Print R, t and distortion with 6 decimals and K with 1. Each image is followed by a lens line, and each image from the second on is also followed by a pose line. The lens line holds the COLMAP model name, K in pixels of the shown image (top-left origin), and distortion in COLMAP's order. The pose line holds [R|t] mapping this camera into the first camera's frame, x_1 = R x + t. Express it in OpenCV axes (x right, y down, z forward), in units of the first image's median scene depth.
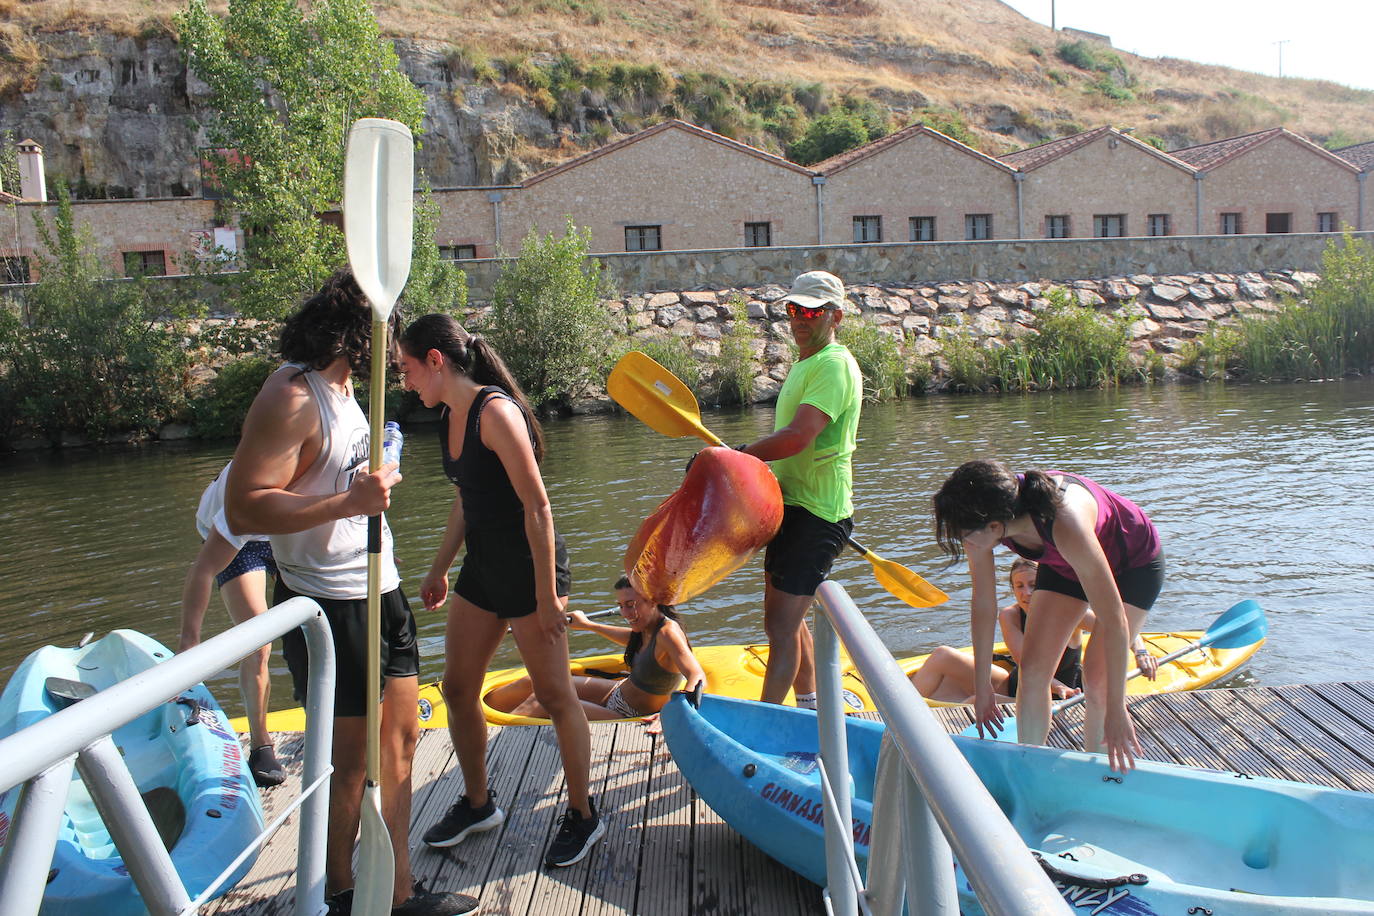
lens RADIAL K [[1172.5, 0, 687.0], [0, 1172.5, 458.0], [0, 0, 1]] dist [-0.165542, 0.147994]
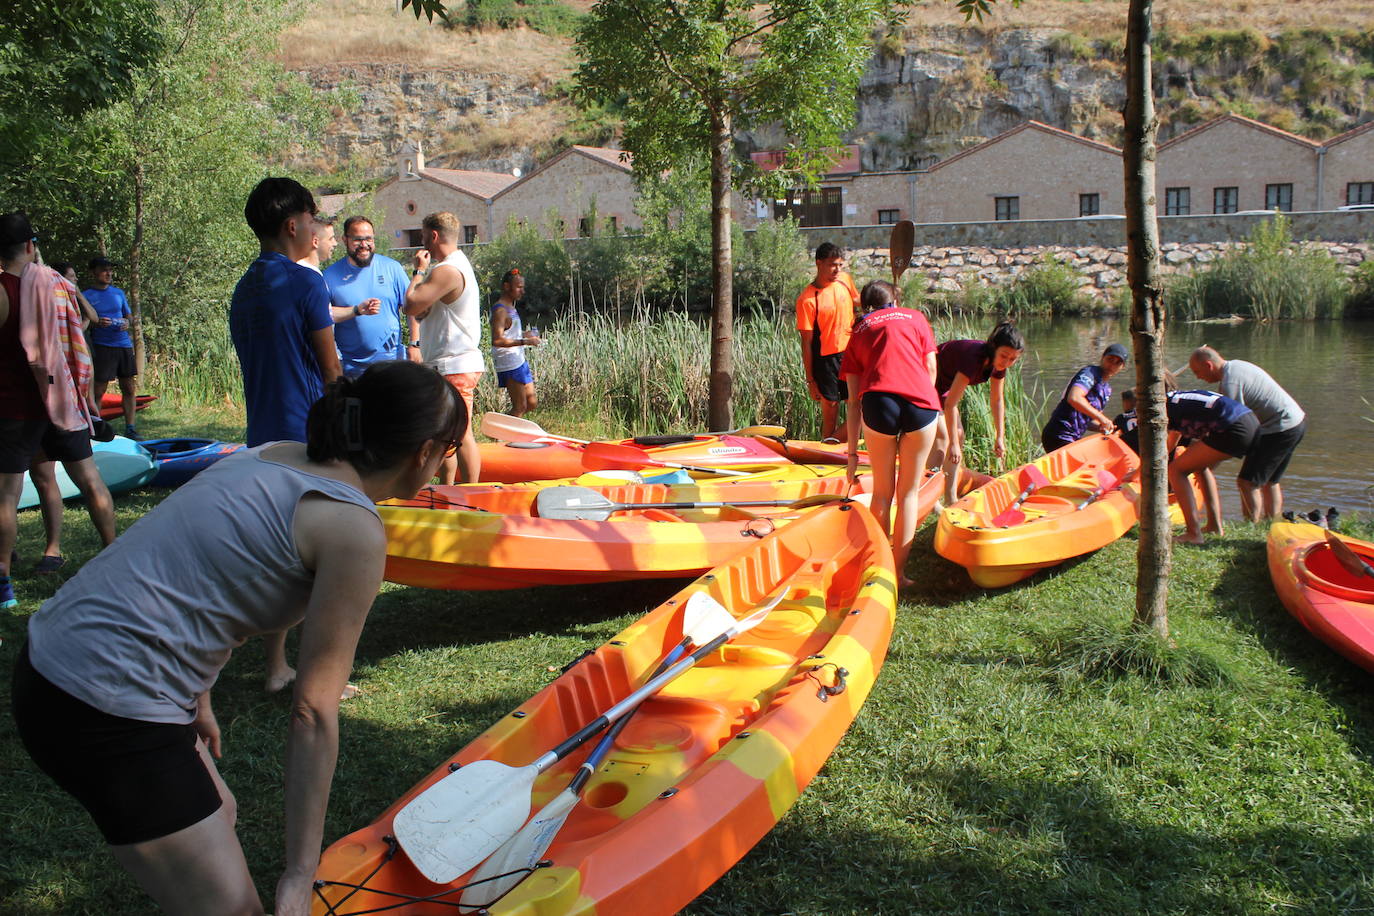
lens RADIAL K [[1172.5, 0, 687.0], [0, 1172.5, 458.0], [0, 0, 1]] dist [-0.165542, 0.147994]
pose [[0.728088, 0.138740, -0.671297, 0.969012], [-0.089896, 0.990171, 0.107143, 0.007708], [0.679564, -0.017663, 0.733404, -0.468738]]
